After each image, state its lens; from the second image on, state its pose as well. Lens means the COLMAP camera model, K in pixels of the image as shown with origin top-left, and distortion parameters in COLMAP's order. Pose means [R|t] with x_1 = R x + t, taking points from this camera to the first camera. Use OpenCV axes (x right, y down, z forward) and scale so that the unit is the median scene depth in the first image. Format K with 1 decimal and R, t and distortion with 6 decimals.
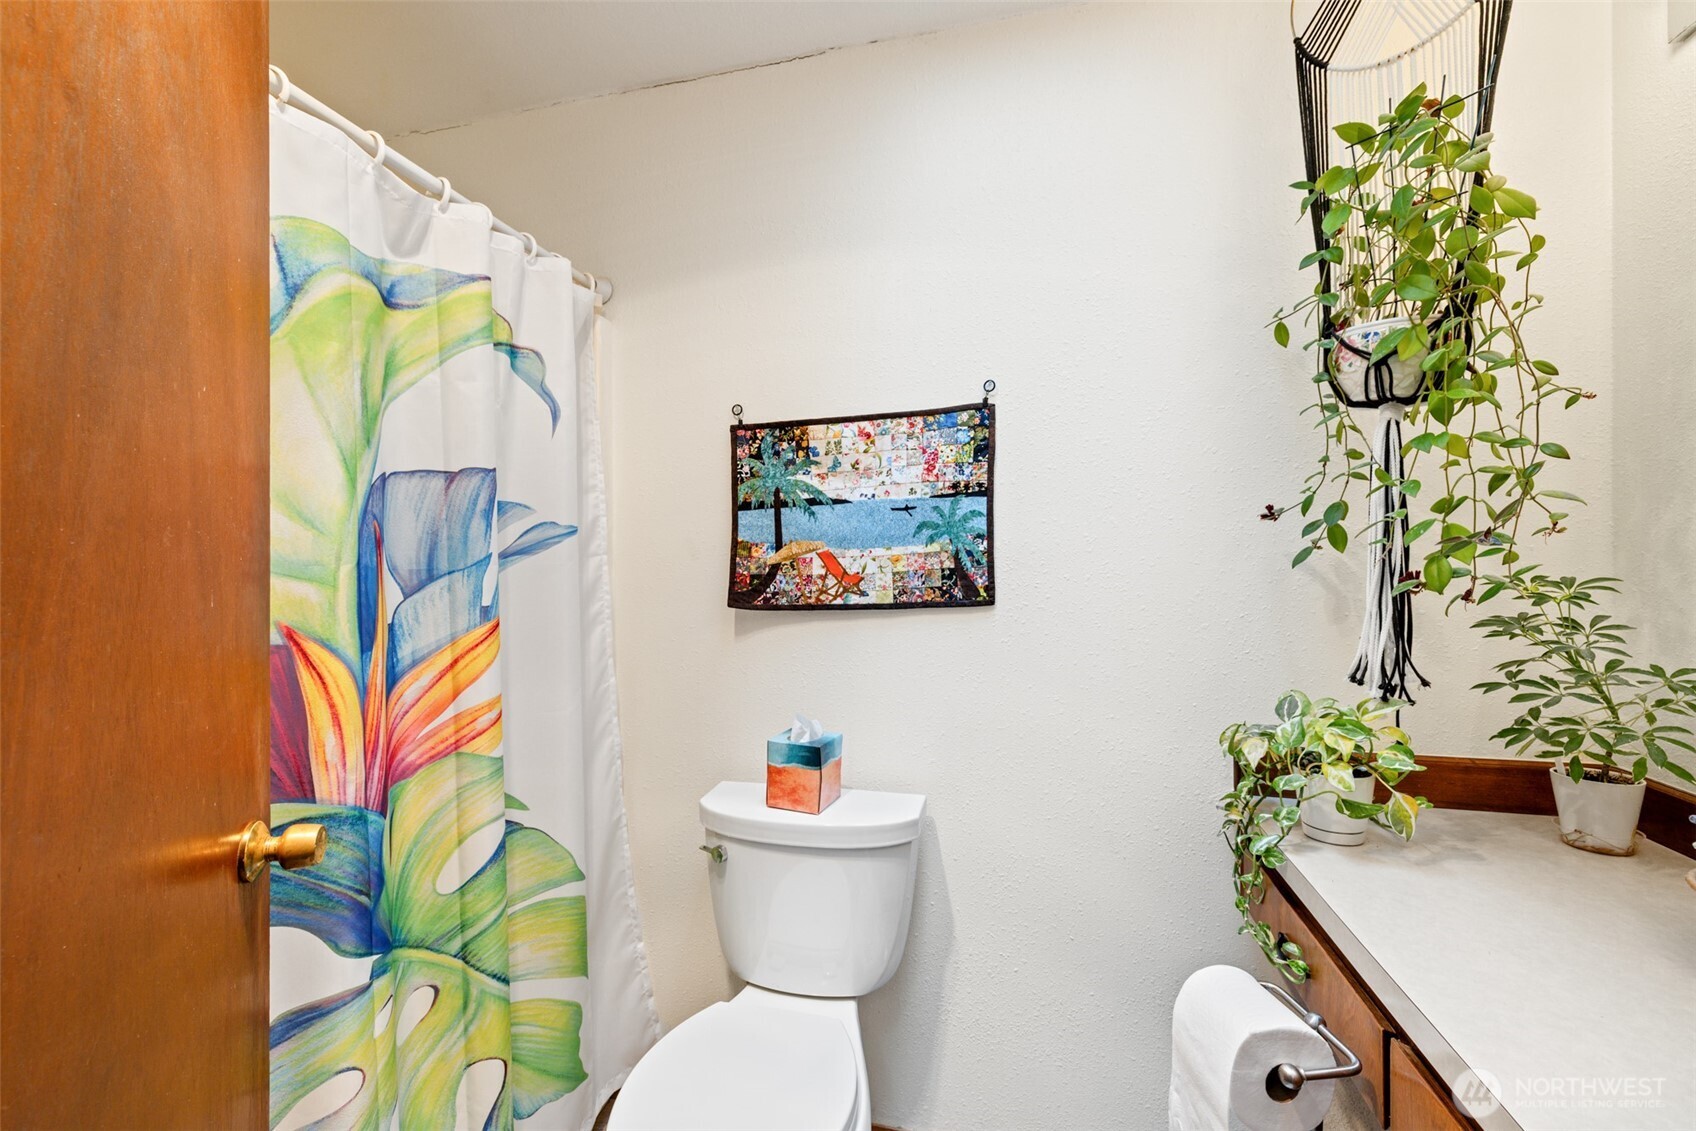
lens RADIAL K [[733.8, 0, 849.3], [0, 733.8, 575.3], [0, 0, 1]] dist [0.001168, 0.000015]
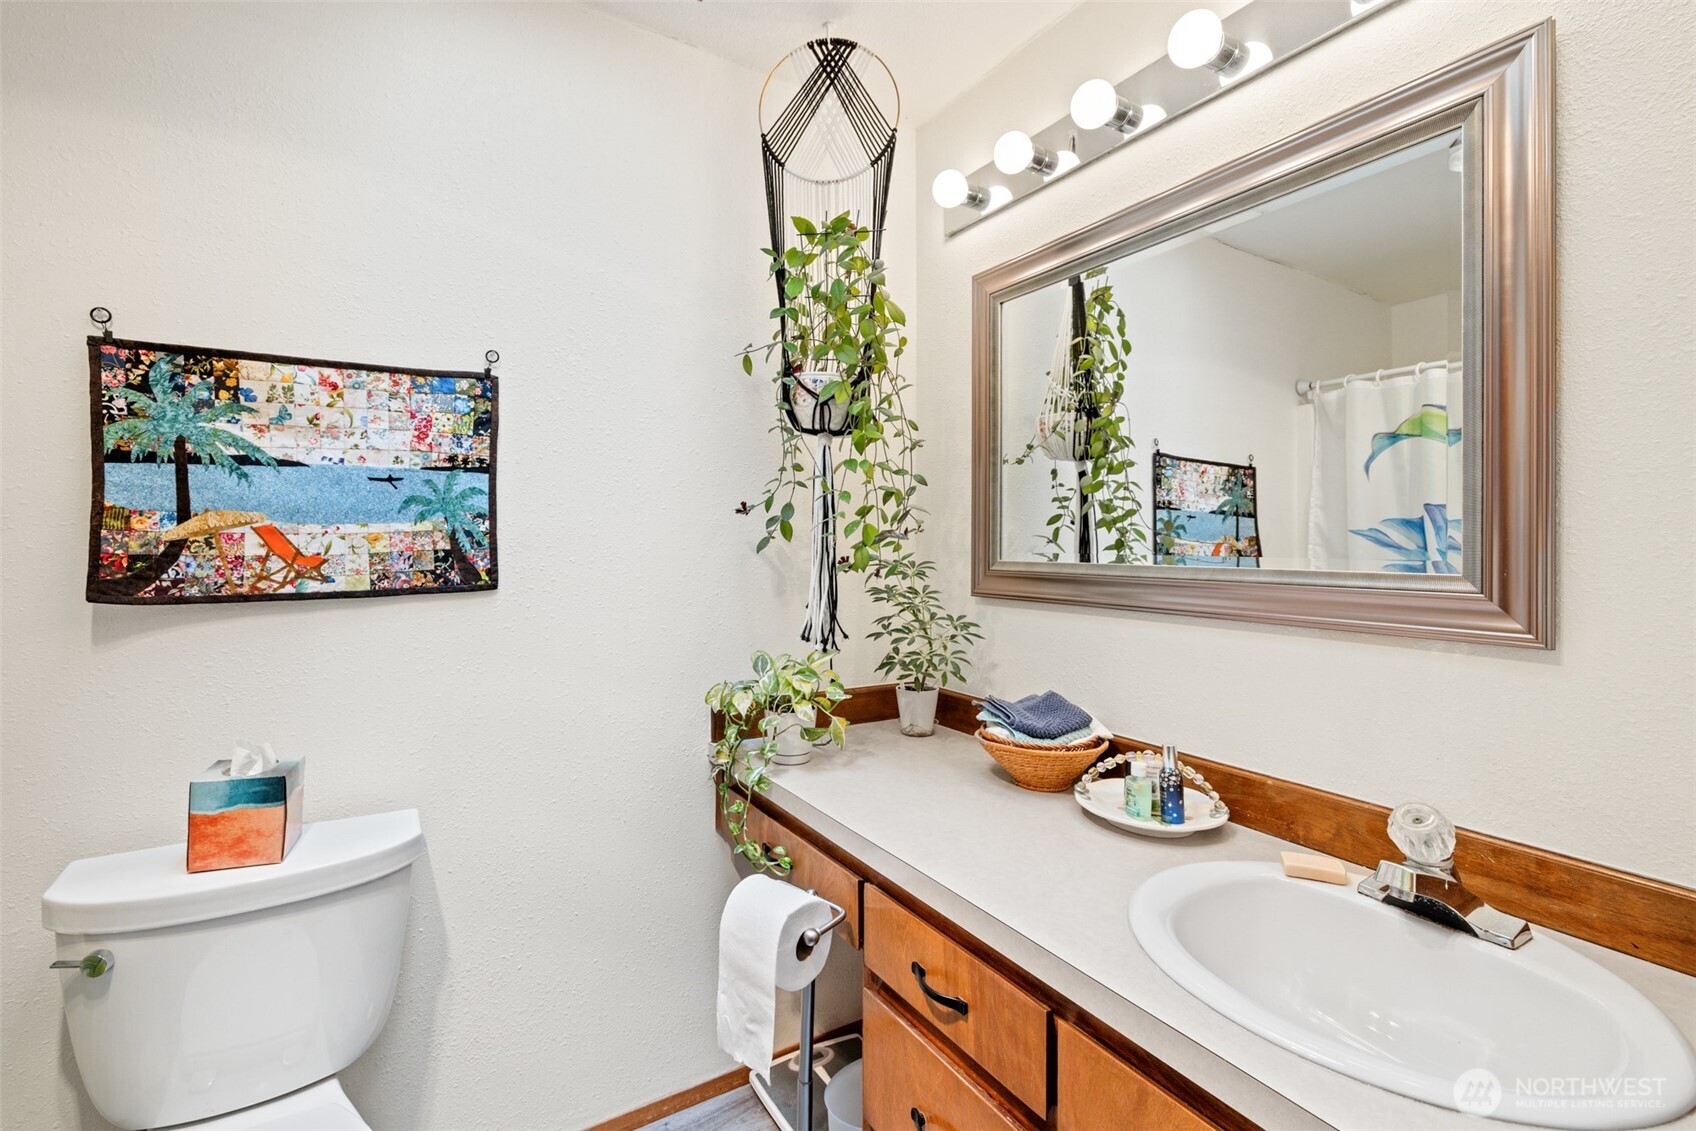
lens RADIAL K [[733.8, 0, 851.5], [0, 733.8, 554.9], [0, 0, 1]] dist [0.001168, 0.000015]
pose [[0.691219, 0.008583, 0.722594, -0.202341], [-0.003867, 0.999959, -0.008178, 0.002657], [-0.722635, 0.002858, 0.691224, 0.020533]]
